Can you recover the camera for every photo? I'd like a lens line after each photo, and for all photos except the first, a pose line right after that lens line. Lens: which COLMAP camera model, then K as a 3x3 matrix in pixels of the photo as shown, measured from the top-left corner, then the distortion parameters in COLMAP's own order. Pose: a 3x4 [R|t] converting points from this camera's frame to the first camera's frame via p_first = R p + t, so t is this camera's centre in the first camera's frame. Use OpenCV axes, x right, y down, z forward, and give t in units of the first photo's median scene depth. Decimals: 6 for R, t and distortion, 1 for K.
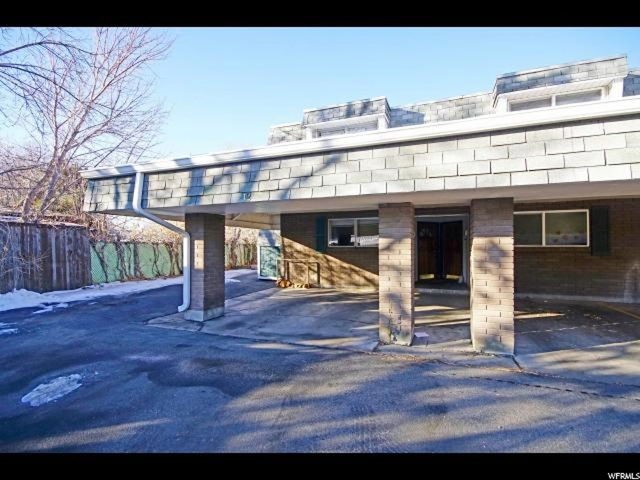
lens RADIAL K [[332.8, 0, 324.6], [0, 332.8, 240.9], [0, 0, 1]] dist [0.005660, -0.000082]
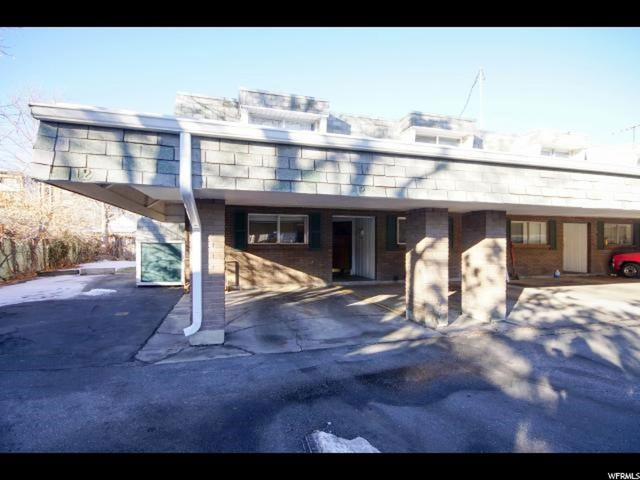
lens RADIAL K [[332.8, 0, 324.6], [0, 332.8, 240.9], [0, 0, 1]] dist [0.005660, -0.000082]
pose [[0.767064, 0.007010, 0.641533, -0.740563], [-0.014944, 0.999864, 0.006942, 0.001051], [-0.641397, -0.014912, 0.767064, 0.301170]]
